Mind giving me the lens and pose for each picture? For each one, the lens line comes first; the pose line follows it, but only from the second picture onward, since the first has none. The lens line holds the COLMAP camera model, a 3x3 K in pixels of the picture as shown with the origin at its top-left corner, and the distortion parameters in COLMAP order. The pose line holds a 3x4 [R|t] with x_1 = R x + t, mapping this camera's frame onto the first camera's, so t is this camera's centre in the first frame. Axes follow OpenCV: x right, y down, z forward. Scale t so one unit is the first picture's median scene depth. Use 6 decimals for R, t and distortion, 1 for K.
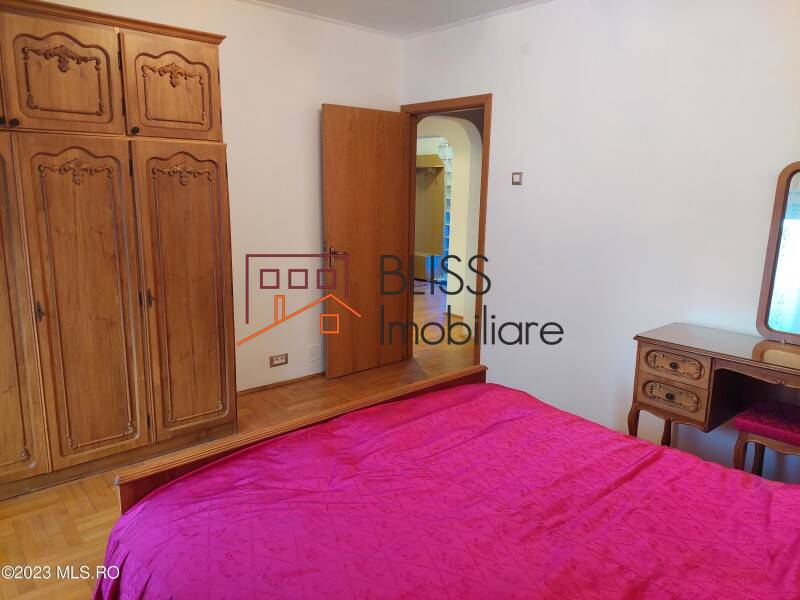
lens RADIAL K [[578.5, 0, 401.0], [0, 578.5, 297.4], [0, 0, 1]] dist [0.052091, -0.024123]
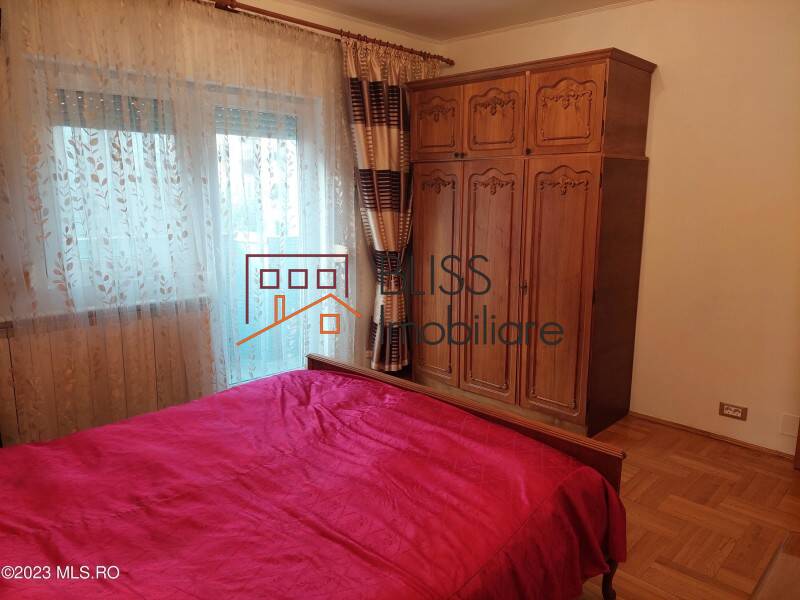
lens RADIAL K [[578.5, 0, 403.3], [0, 578.5, 301.0], [0, 0, 1]] dist [0.052091, -0.024123]
pose [[0.090699, 0.176728, -0.980072, 0.792174], [-0.198934, 0.967509, 0.156053, -0.116130], [0.975807, 0.180816, 0.122909, 0.644768]]
